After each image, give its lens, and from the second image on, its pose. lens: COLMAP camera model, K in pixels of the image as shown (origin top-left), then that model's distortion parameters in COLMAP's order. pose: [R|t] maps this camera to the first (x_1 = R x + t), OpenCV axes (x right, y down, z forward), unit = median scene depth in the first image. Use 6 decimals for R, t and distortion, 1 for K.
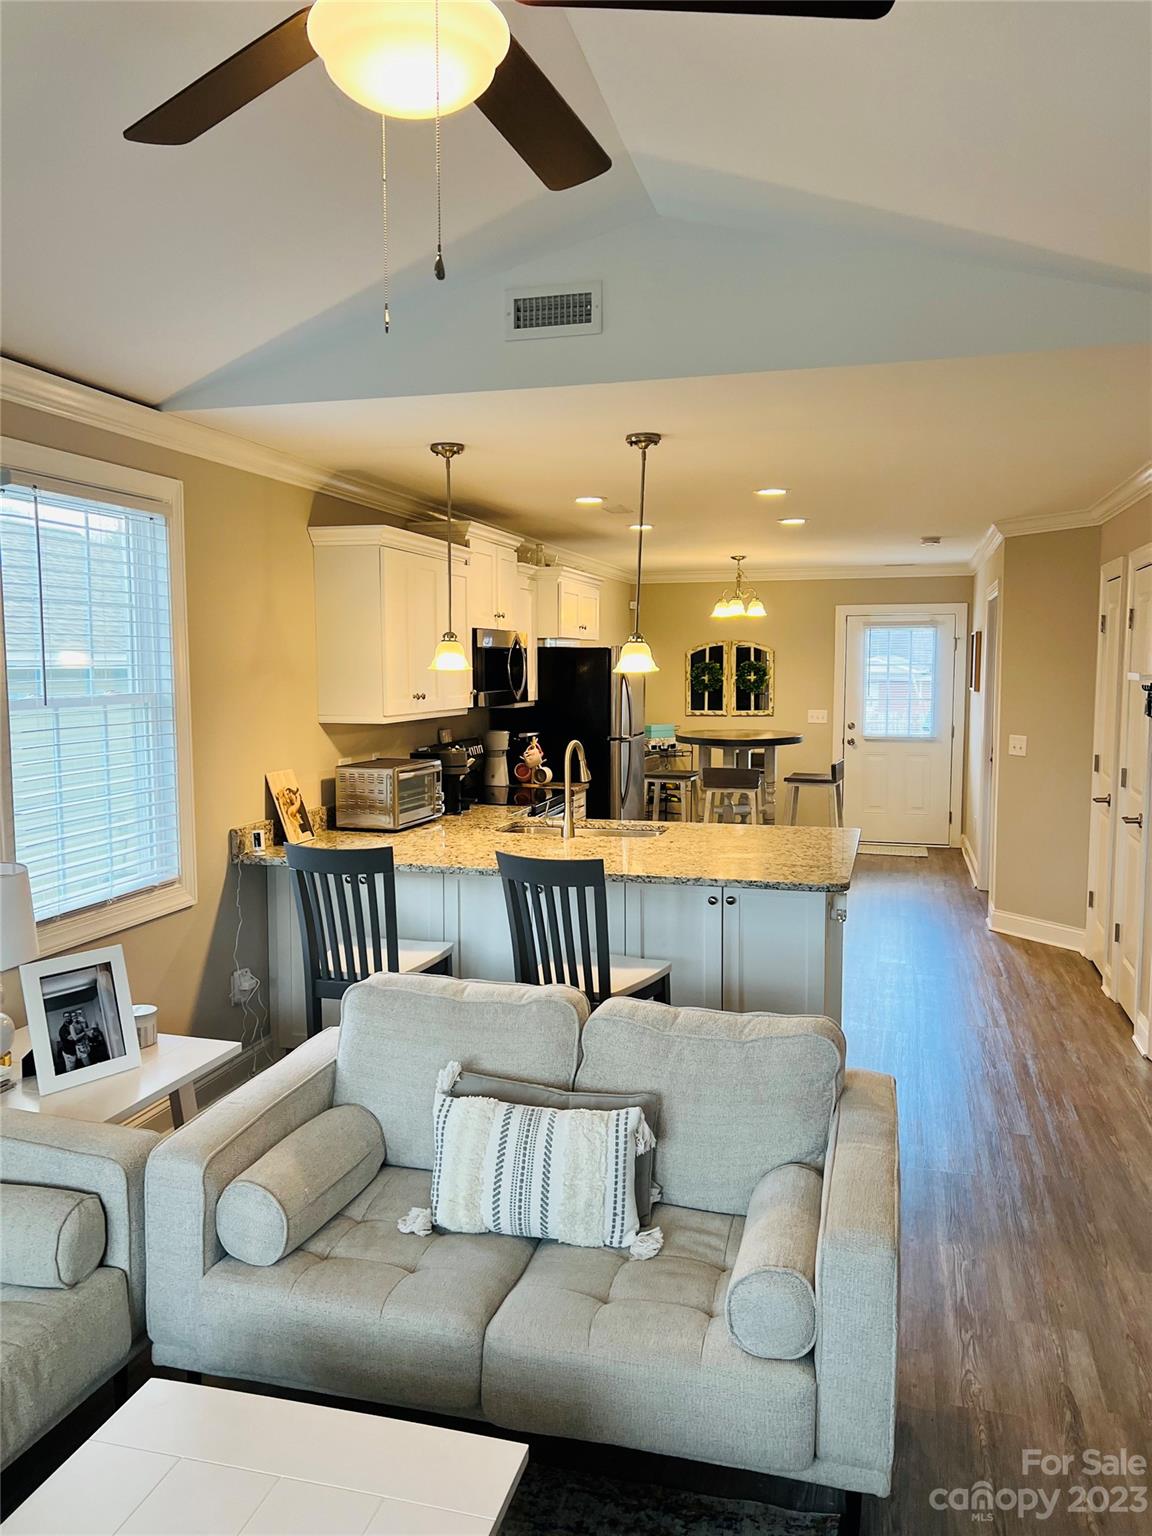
lens RADIAL K [[1154.4, 0, 568.1], [0, 1154.4, 771.3], [0, 0, 1]] dist [0.063718, -0.086331]
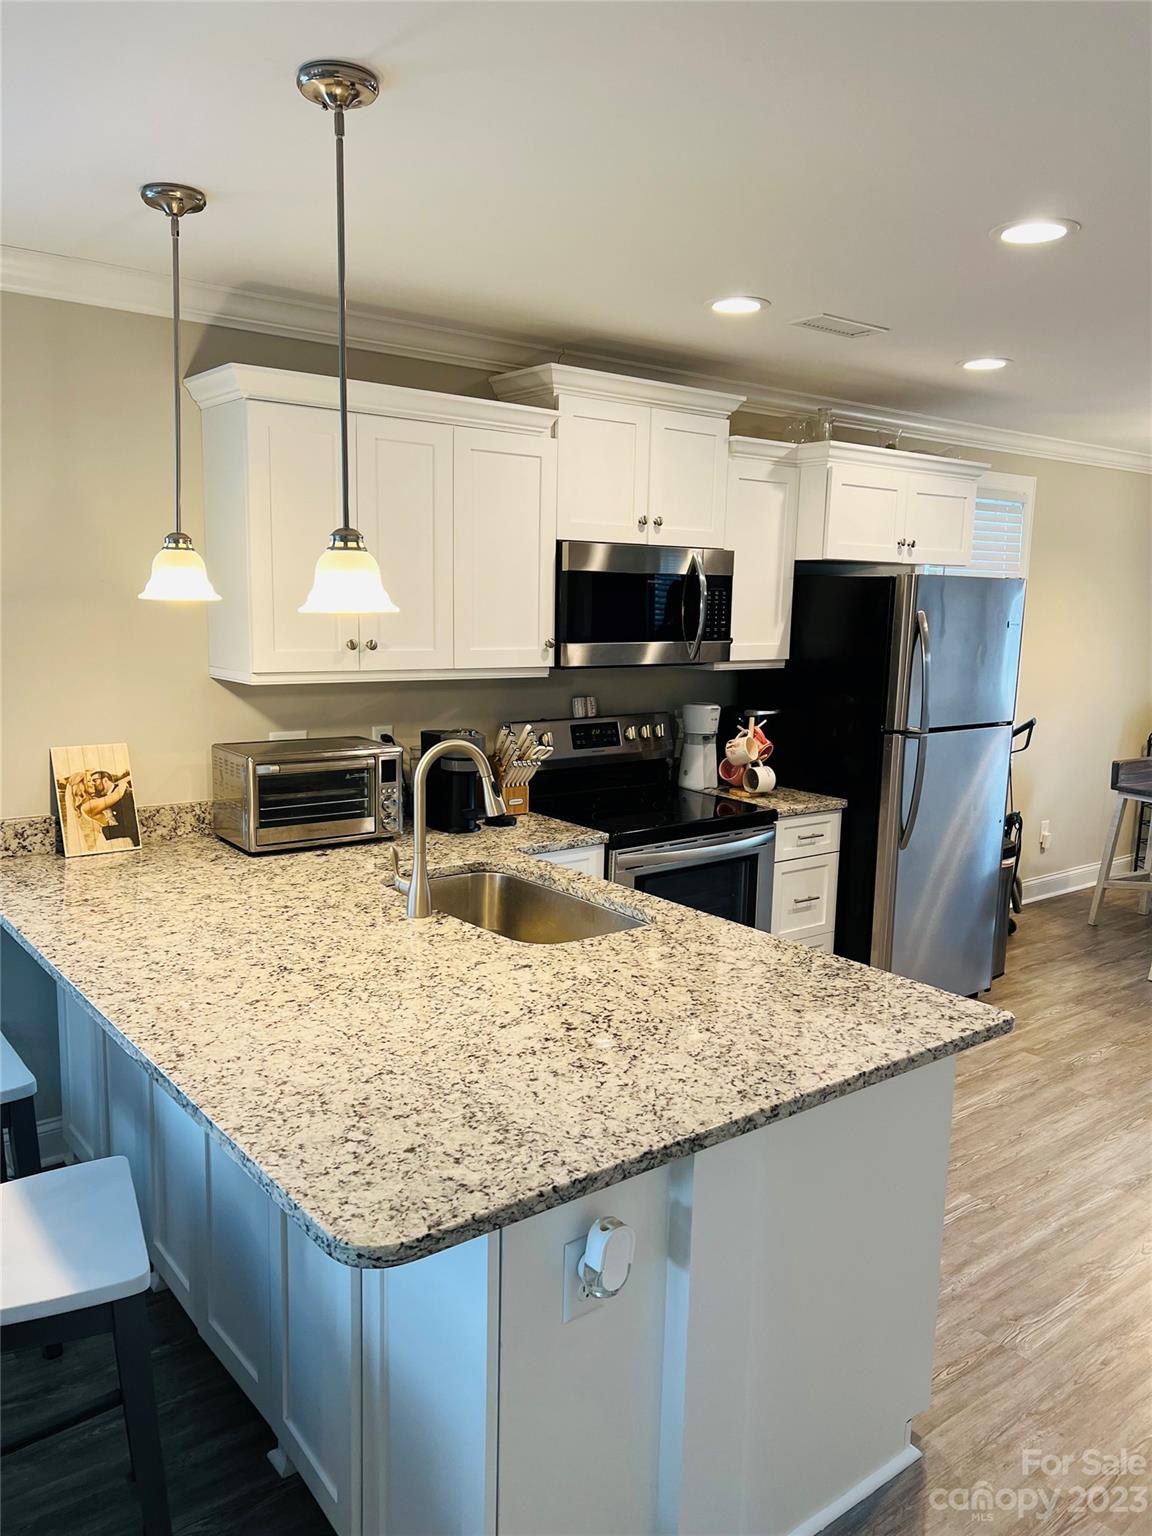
lens RADIAL K [[1154.4, 0, 573.3], [0, 1154.4, 780.9], [0, 0, 1]] dist [0.063718, -0.086331]
pose [[0.803454, 0.113635, -0.584422, 0.504110], [-0.078094, 0.993250, 0.085767, -0.079428], [0.590223, -0.023270, 0.806905, 0.806051]]
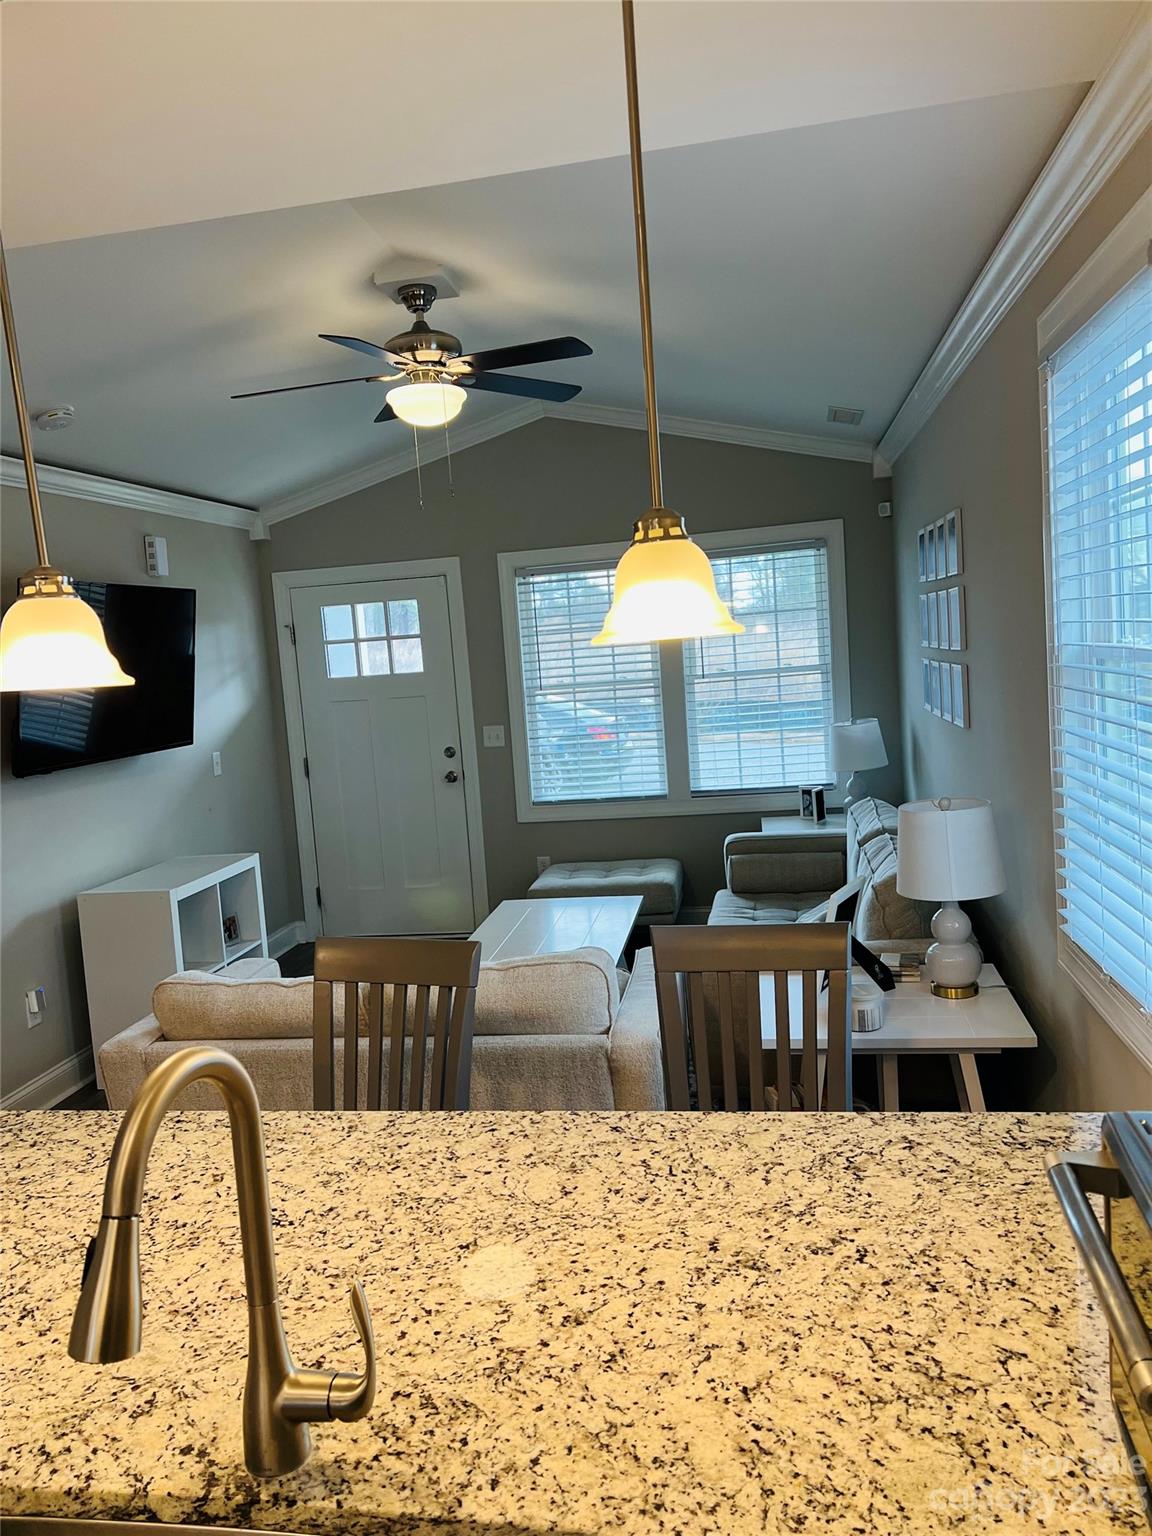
lens RADIAL K [[1154.4, 0, 556.5], [0, 1154.4, 774.2], [0, 0, 1]] dist [0.063718, -0.086331]
pose [[-0.993079, 0.084311, -0.081762, -0.057910], [0.066423, 0.977332, 0.201024, -0.142757], [0.096857, 0.194201, -0.976168, 1.601969]]
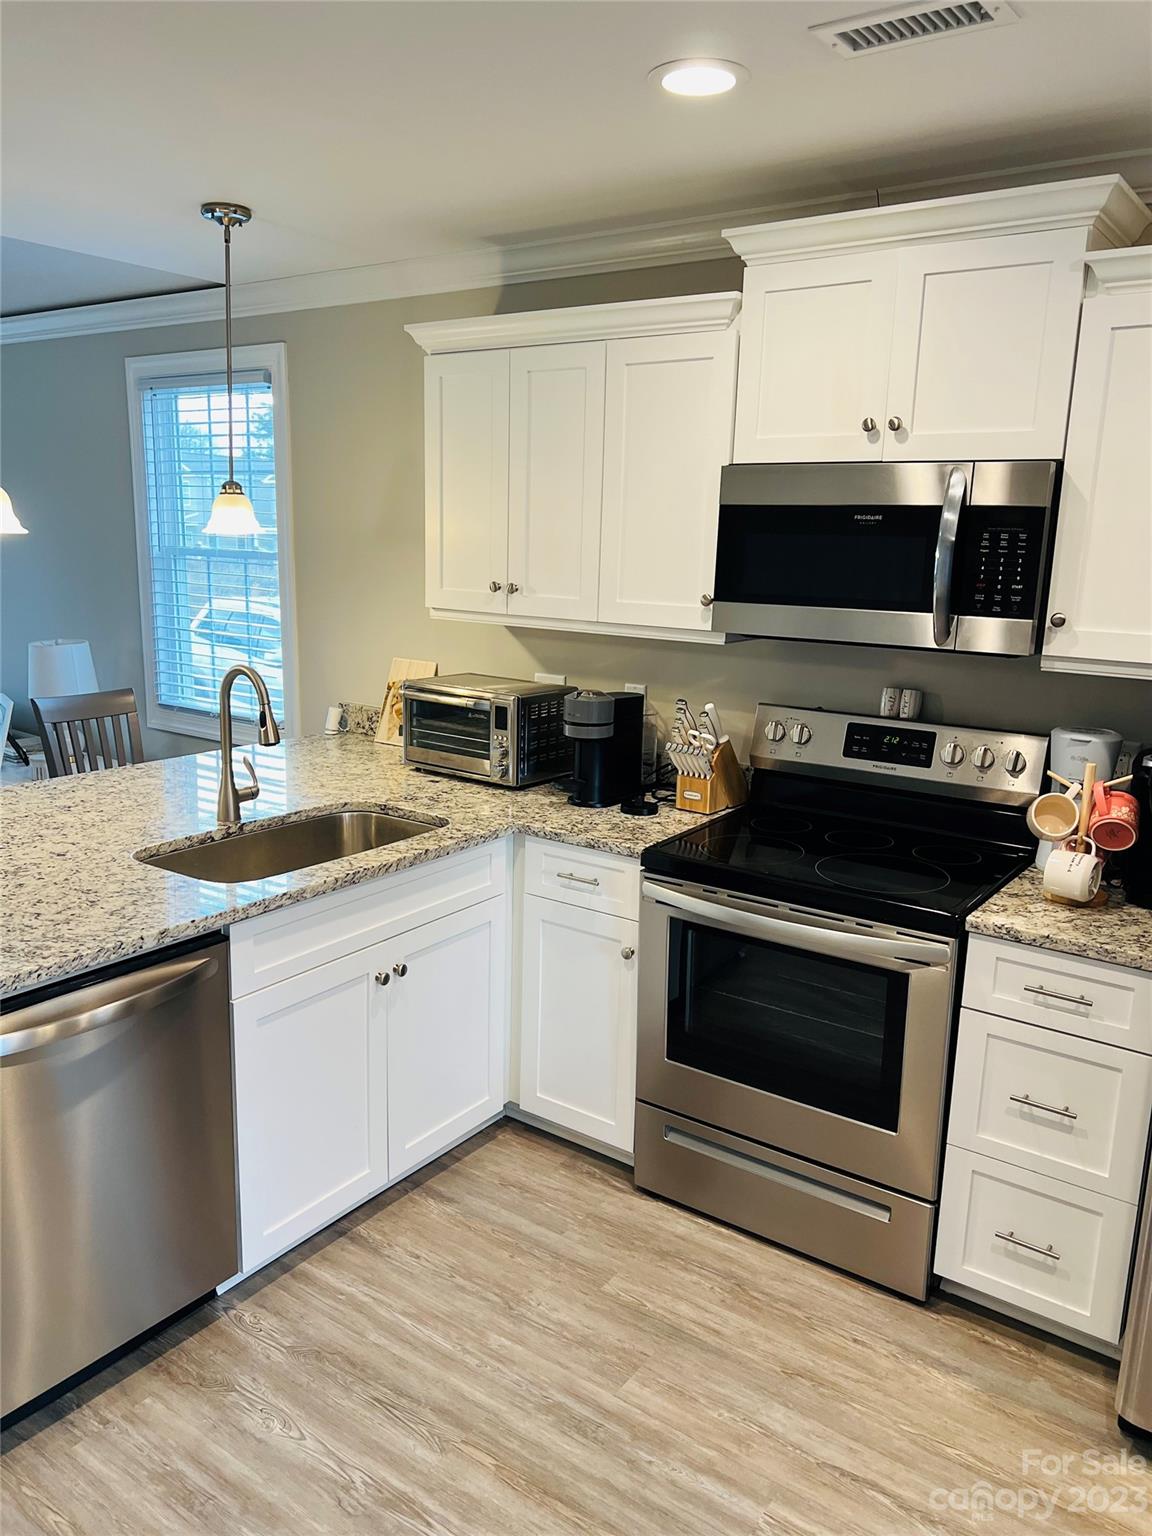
lens RADIAL K [[1154.4, 0, 566.4], [0, 1154.4, 775.1], [0, 0, 1]] dist [0.063718, -0.086331]
pose [[-0.348160, 0.189574, -0.918067, 0.665316], [-0.112431, 0.963826, 0.241660, -0.178019], [0.930669, 0.187355, -0.314251, 1.818096]]
